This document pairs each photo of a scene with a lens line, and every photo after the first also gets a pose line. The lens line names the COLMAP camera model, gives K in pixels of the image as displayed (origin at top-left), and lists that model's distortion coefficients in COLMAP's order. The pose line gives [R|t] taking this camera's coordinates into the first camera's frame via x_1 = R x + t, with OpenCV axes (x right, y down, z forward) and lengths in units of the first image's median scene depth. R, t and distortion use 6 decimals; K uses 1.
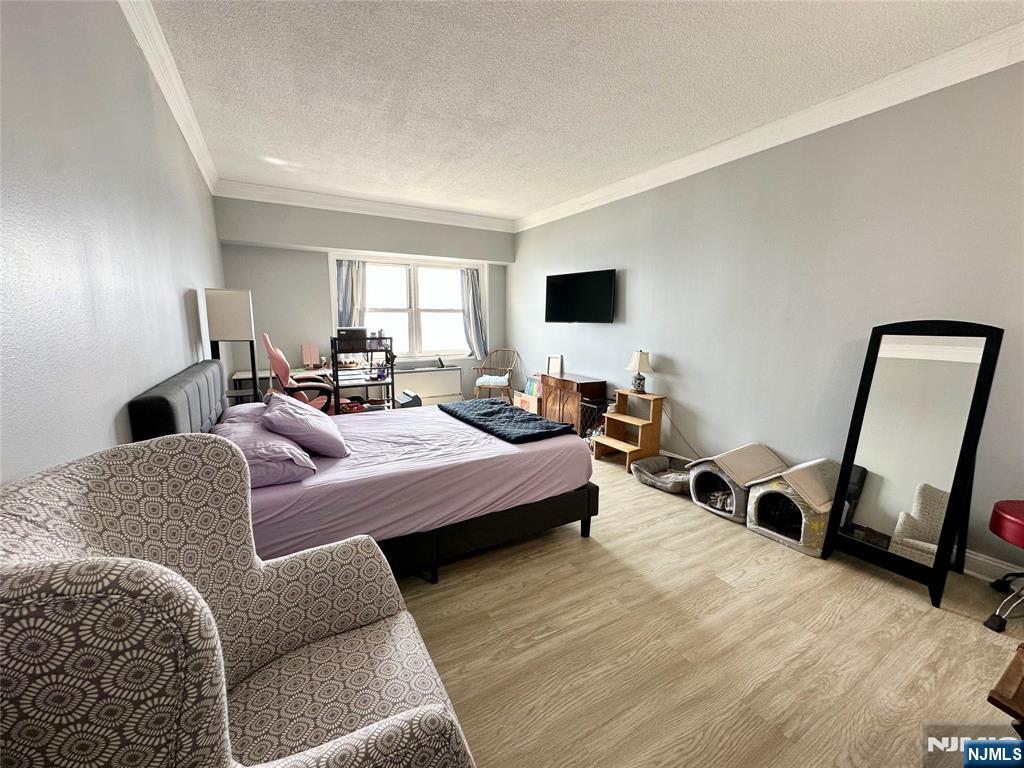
lens RADIAL K [[413.4, 0, 513.1], [0, 413.4, 385.2], [0, 0, 1]] dist [-0.001718, -0.000047]
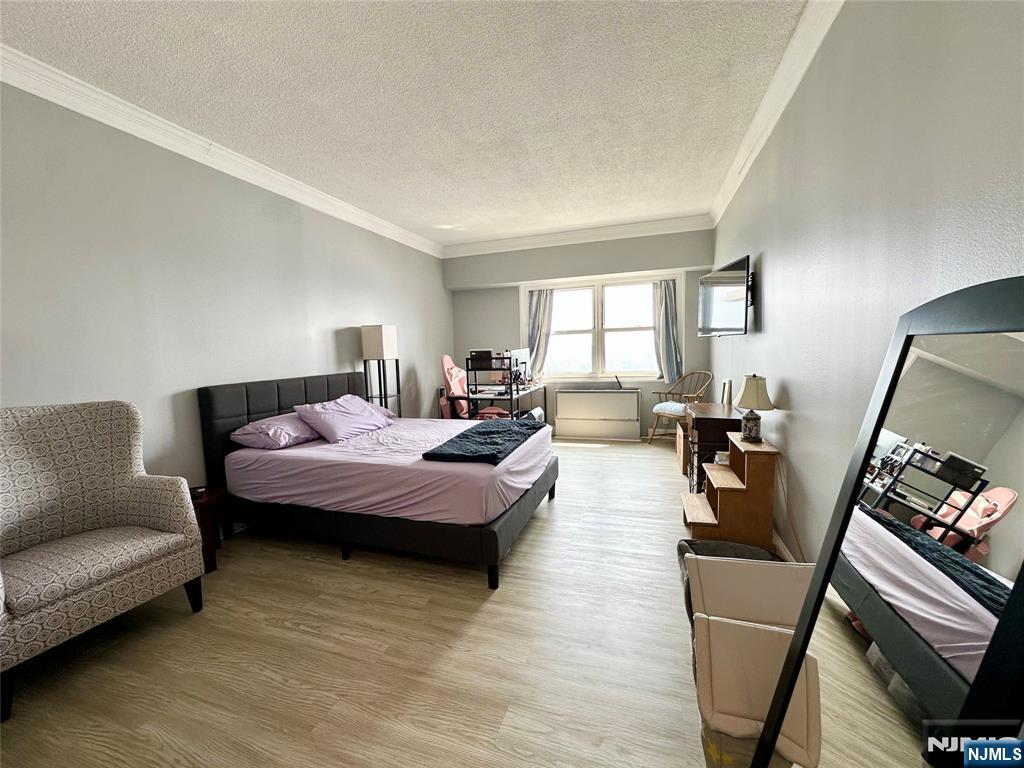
lens RADIAL K [[413.4, 0, 513.1], [0, 413.4, 385.2], [0, 0, 1]] dist [-0.001718, -0.000047]
pose [[0.651056, 0.044392, -0.757730, 0.428694], [-0.085402, 0.996233, -0.015013, -0.020299], [0.754210, 0.074486, 0.652395, 0.231524]]
